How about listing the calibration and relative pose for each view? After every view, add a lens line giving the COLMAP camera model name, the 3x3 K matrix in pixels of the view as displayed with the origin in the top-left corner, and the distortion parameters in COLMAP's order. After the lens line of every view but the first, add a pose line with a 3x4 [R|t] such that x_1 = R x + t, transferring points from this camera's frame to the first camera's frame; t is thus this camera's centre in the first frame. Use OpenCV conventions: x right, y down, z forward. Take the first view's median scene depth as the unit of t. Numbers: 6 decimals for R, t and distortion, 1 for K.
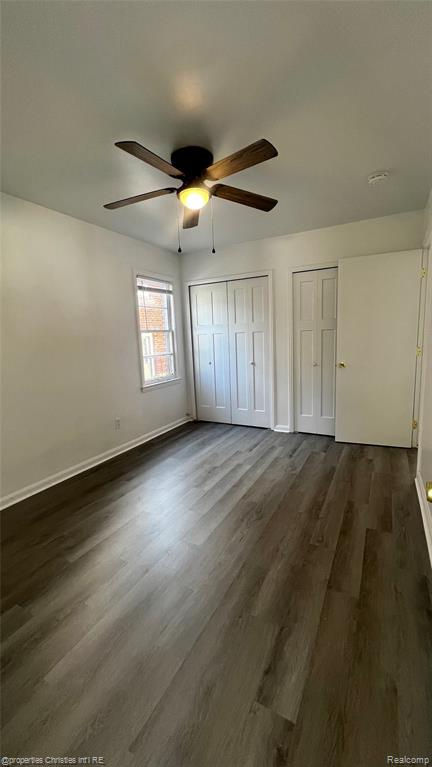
lens RADIAL K [[307.1, 0, 218.1], [0, 307.1, 381.9], [0, 0, 1]] dist [-0.000084, -0.000053]
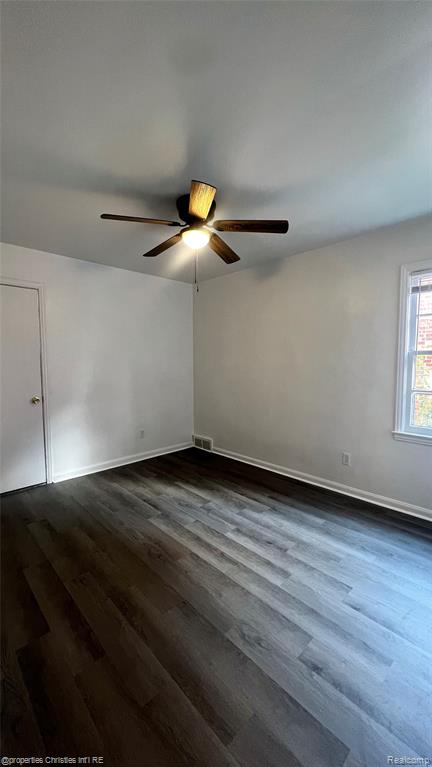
lens RADIAL K [[307.1, 0, 218.1], [0, 307.1, 381.9], [0, 0, 1]] dist [-0.000084, -0.000053]
pose [[-0.306690, 0.110578, -0.945364, 0.741382], [-0.125258, 0.979902, 0.155253, -0.214398], [0.943532, 0.166029, -0.286675, 1.112819]]
